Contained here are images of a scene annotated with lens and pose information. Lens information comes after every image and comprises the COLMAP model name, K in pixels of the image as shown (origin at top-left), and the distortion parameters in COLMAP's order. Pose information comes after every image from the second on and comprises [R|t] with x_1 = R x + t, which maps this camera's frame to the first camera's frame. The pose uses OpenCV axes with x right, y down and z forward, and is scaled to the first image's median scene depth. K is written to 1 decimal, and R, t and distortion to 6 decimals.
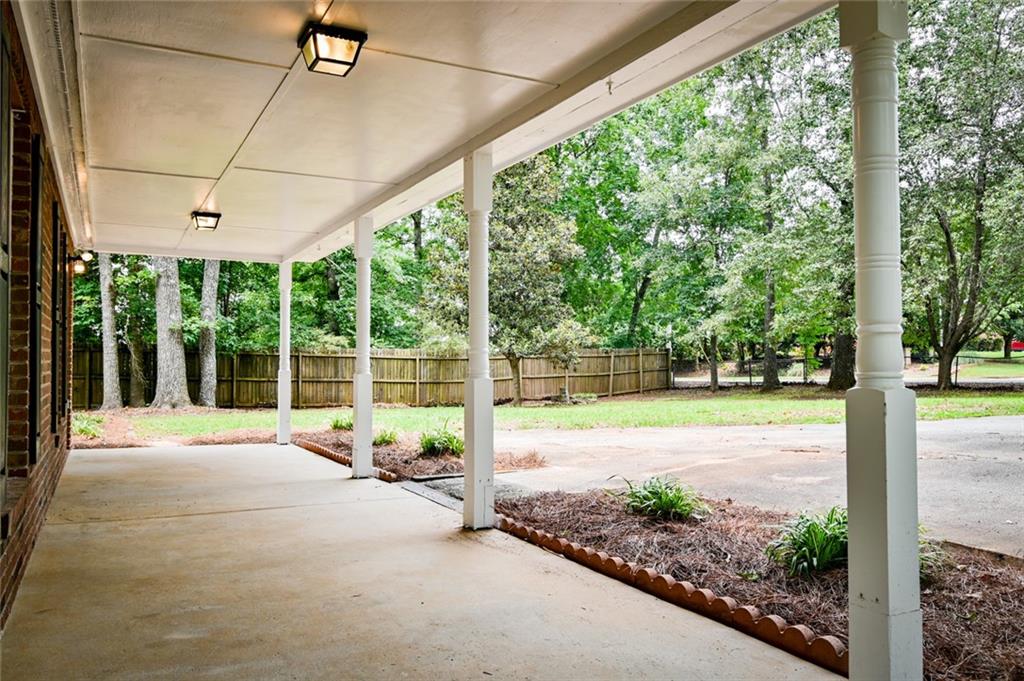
lens RADIAL K [[764.9, 0, 512.0], [0, 764.9, 340.5], [0, 0, 1]] dist [0.002766, 0.004008]
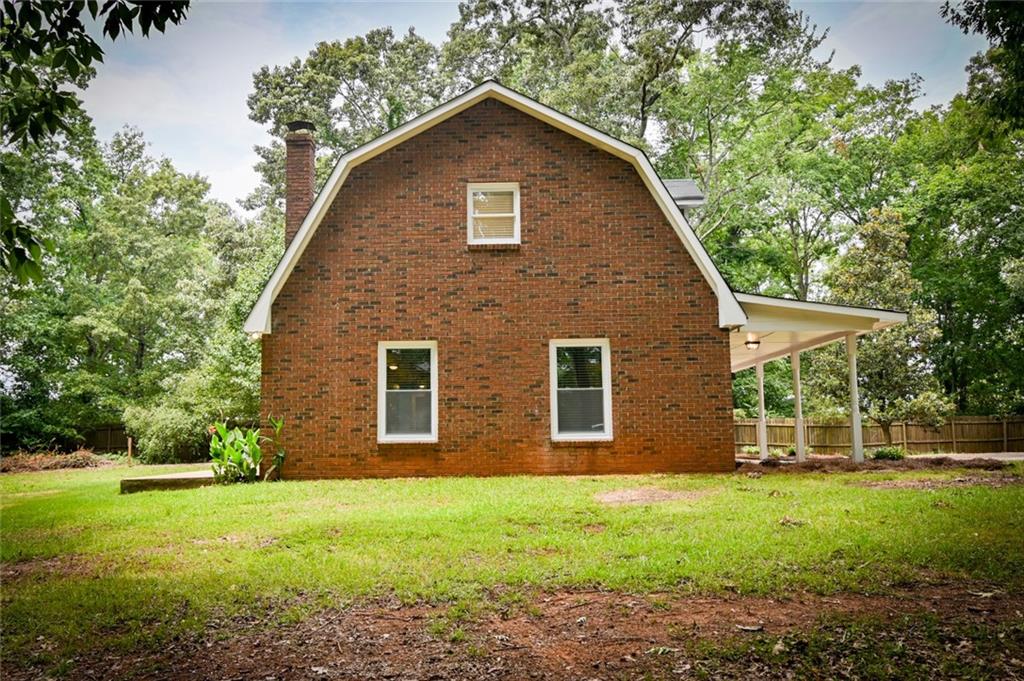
lens RADIAL K [[764.9, 0, 512.0], [0, 764.9, 340.5], [0, 0, 1]] dist [0.002766, 0.004008]
pose [[0.877295, -0.064433, -0.475607, 0.074259], [0.018235, 0.994707, -0.101121, 0.003812], [0.479605, 0.080040, 0.873827, -0.402023]]
